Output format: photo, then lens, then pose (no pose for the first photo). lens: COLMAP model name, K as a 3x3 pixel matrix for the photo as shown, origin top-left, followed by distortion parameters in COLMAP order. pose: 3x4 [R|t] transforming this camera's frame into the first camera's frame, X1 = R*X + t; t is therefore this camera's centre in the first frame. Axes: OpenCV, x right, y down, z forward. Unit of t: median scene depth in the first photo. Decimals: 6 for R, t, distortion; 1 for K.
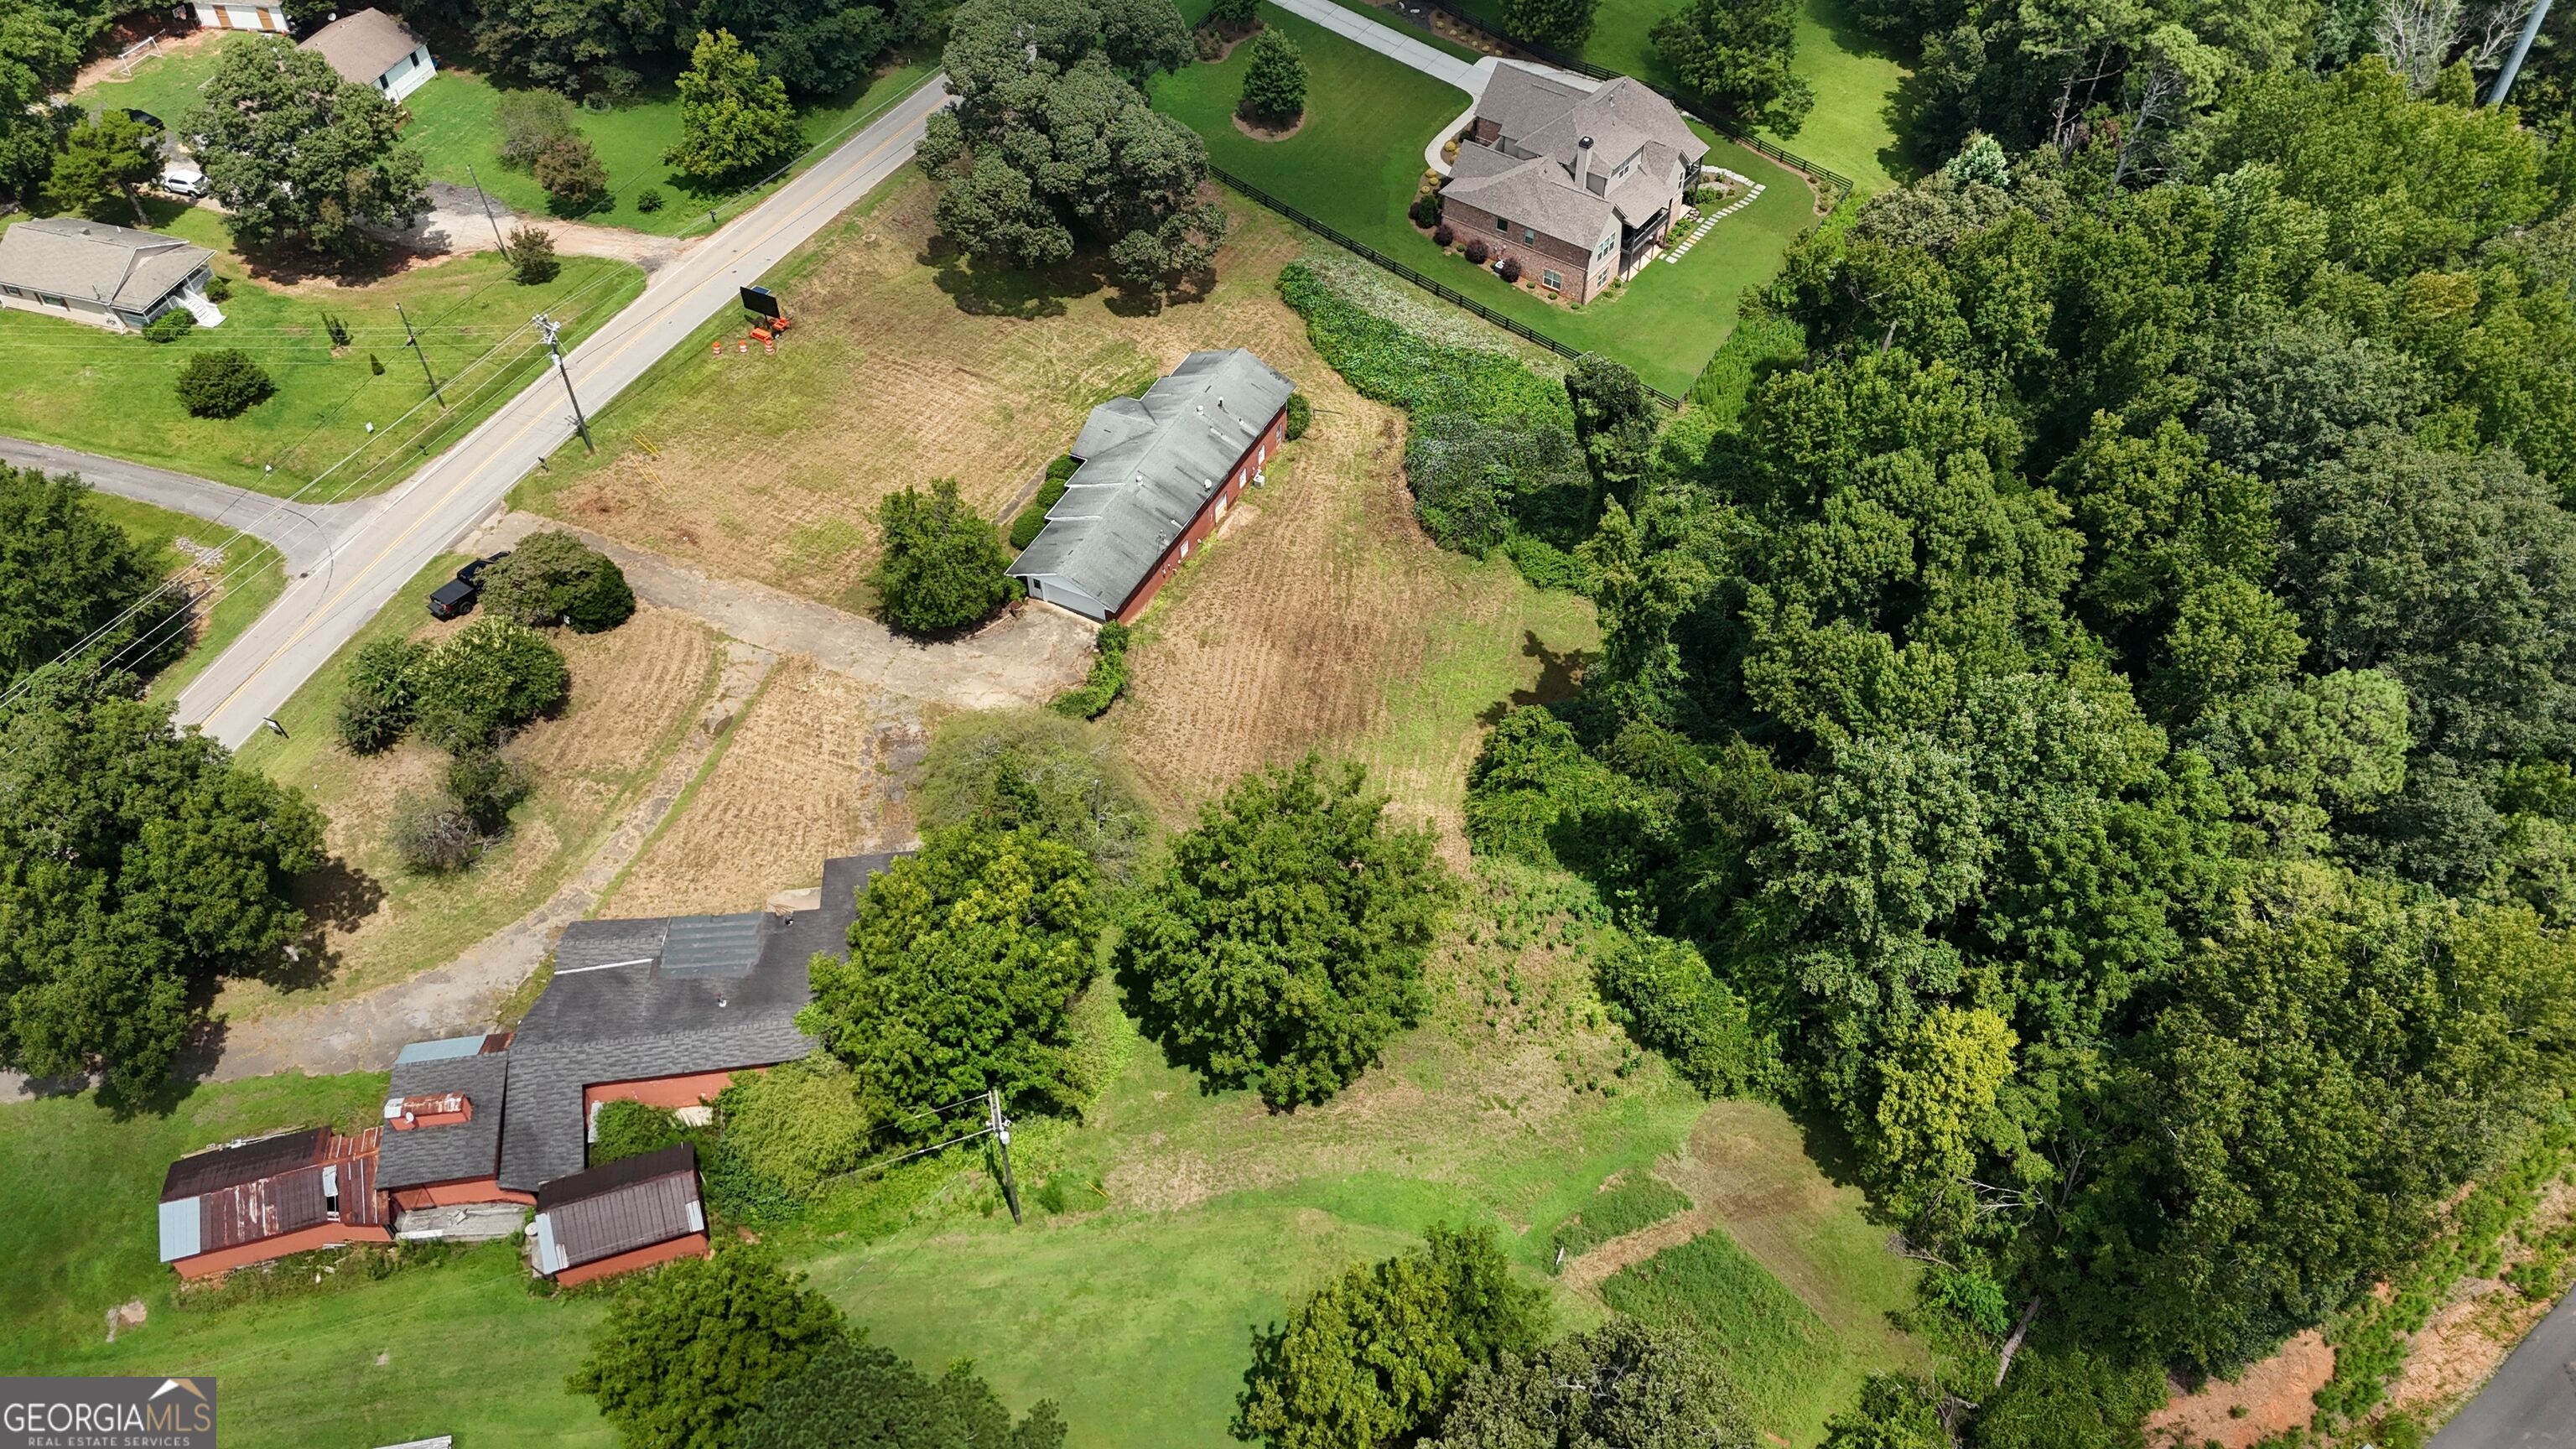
lens RADIAL K [[1887.7, 0, 1288.0], [0, 1887.7, 724.5], [0, 0, 1]] dist [0.087008, -0.091758]
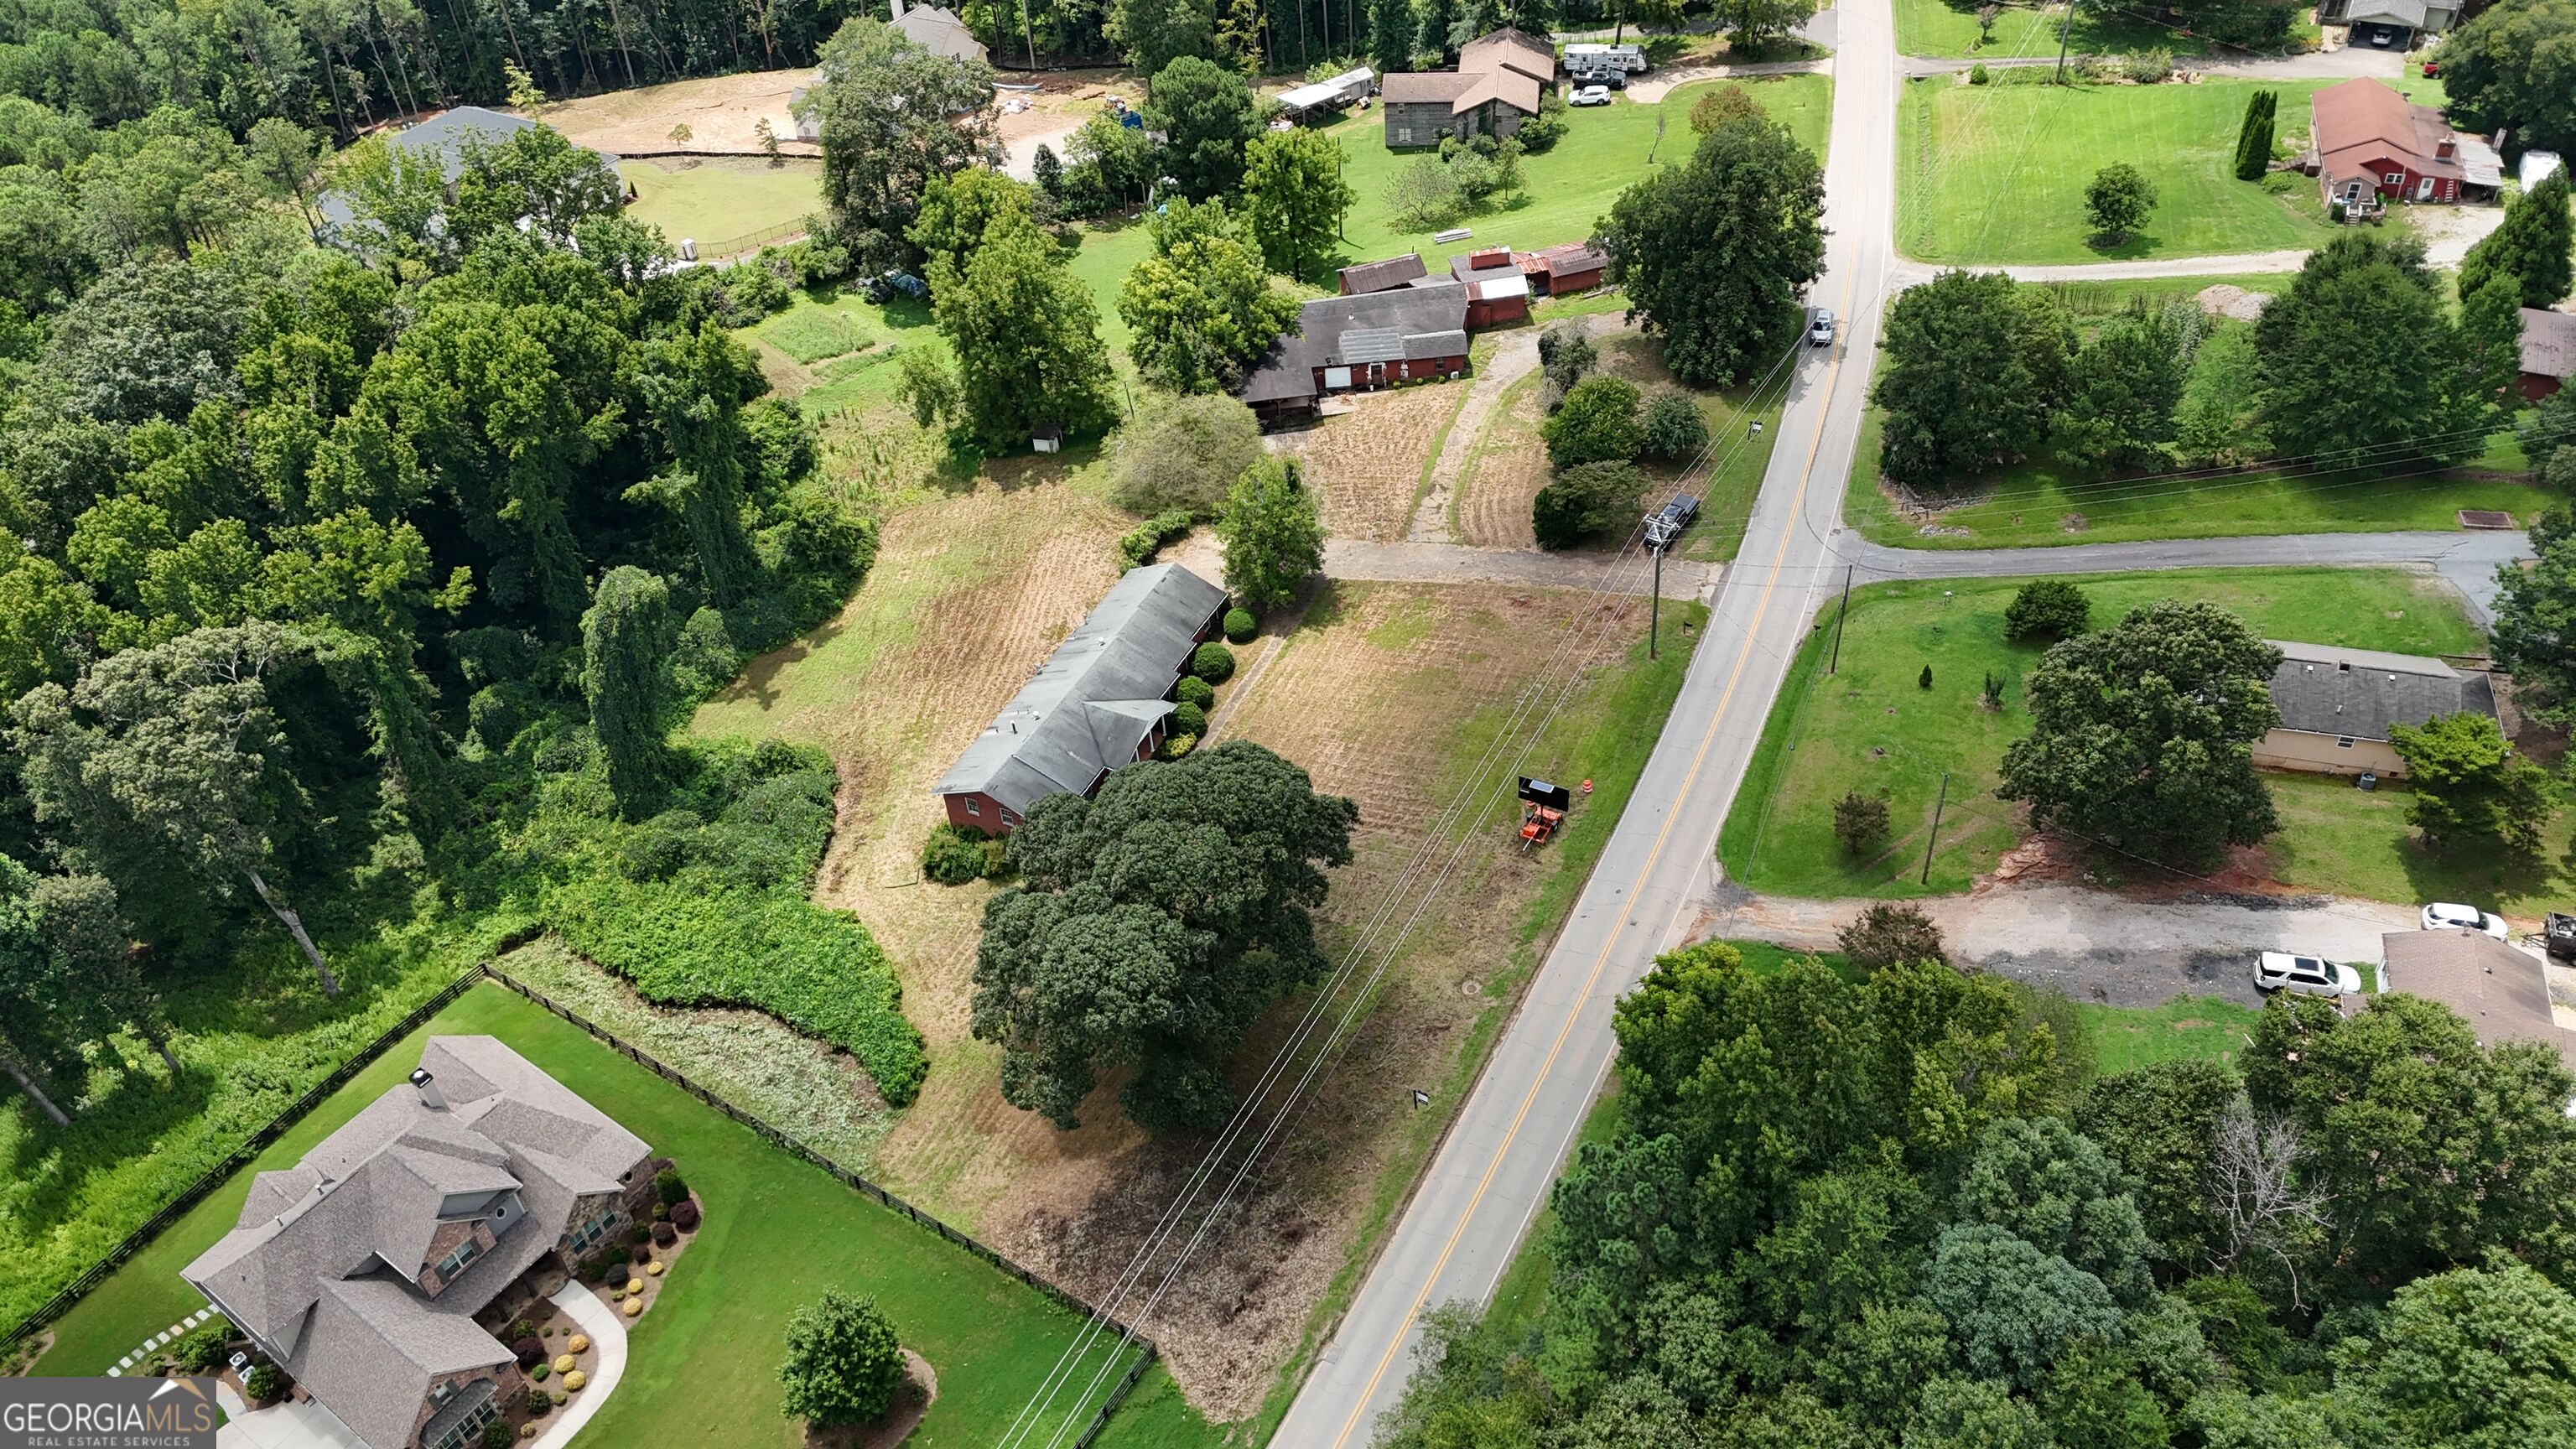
lens RADIAL K [[1890.3, 0, 1289.7], [0, 1890.3, 720.3], [0, 0, 1]] dist [0.095901, -0.096342]
pose [[-0.997192, 0.065623, 0.036068, -0.204943], [0.038585, 0.037513, 0.998551, -1.099913], [0.064175, 0.997139, -0.039940, 1.033310]]
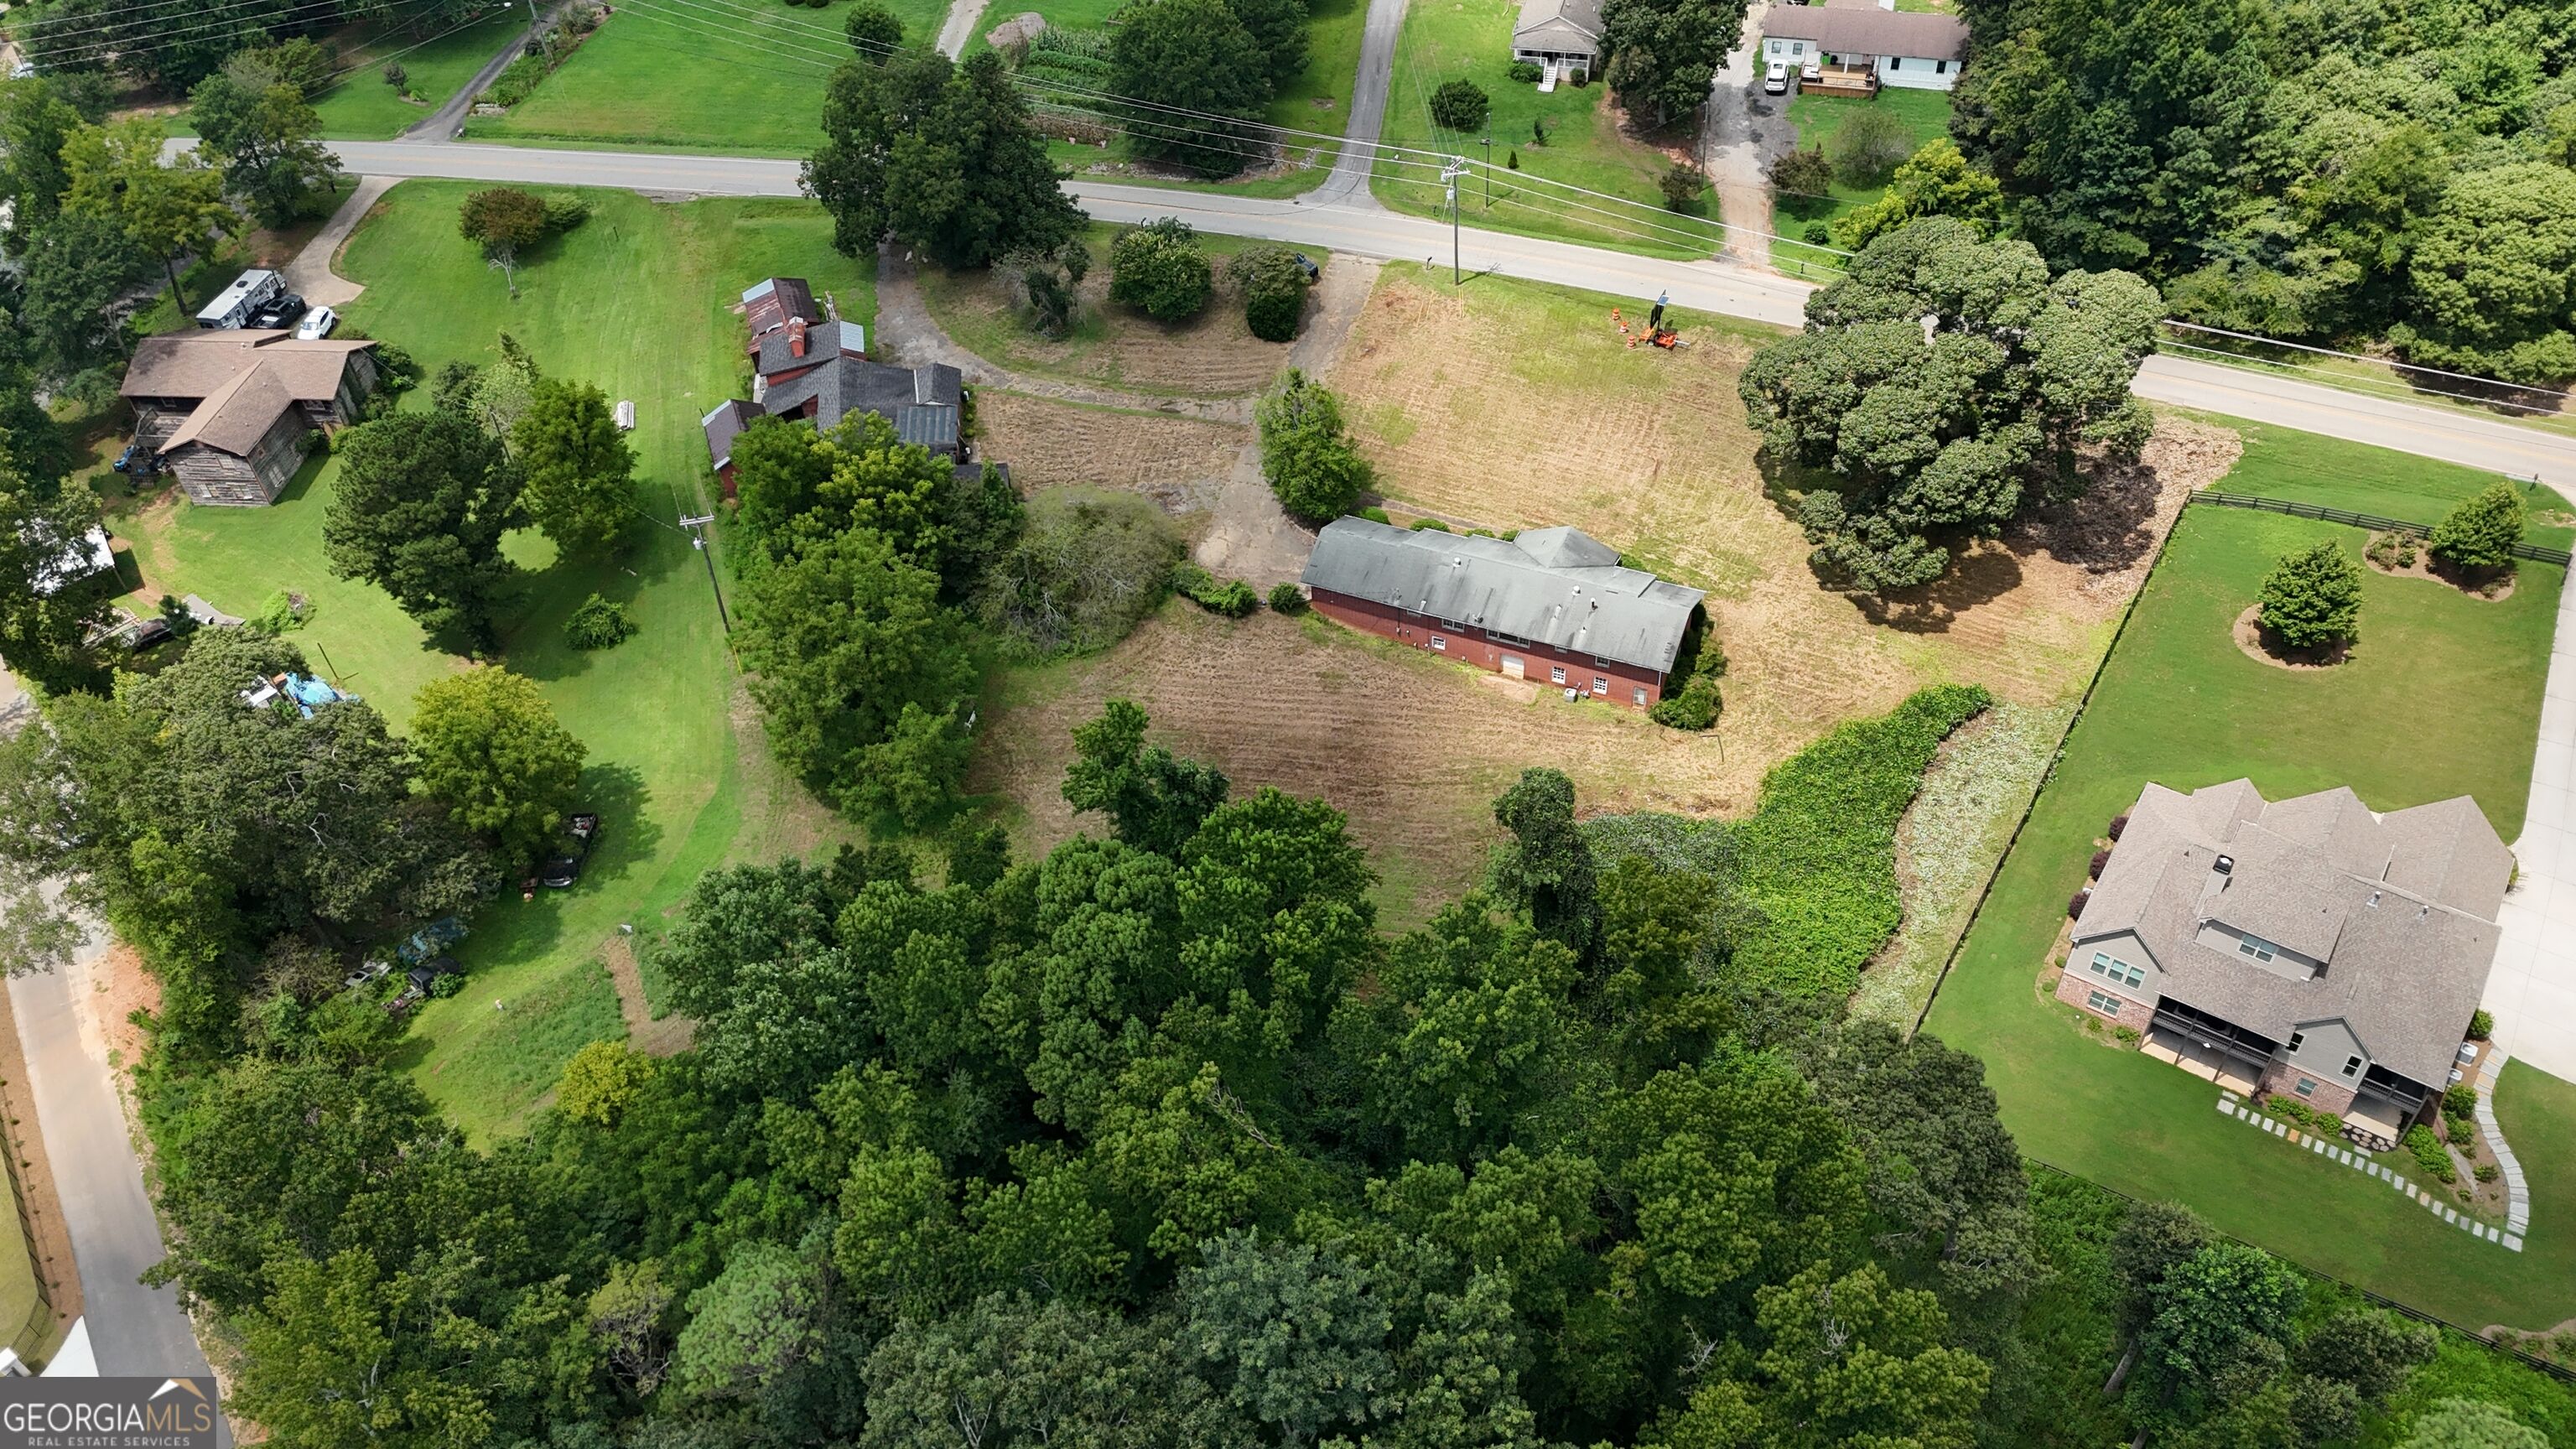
lens RADIAL K [[1890.3, 0, 1289.7], [0, 1890.3, 720.3], [0, 0, 1]] dist [0.095901, -0.096342]
pose [[0.048181, 0.692057, -0.720233, 0.678276], [-0.700586, 0.537370, 0.469482, -0.475198], [0.711940, 0.481965, 0.510736, 0.428021]]
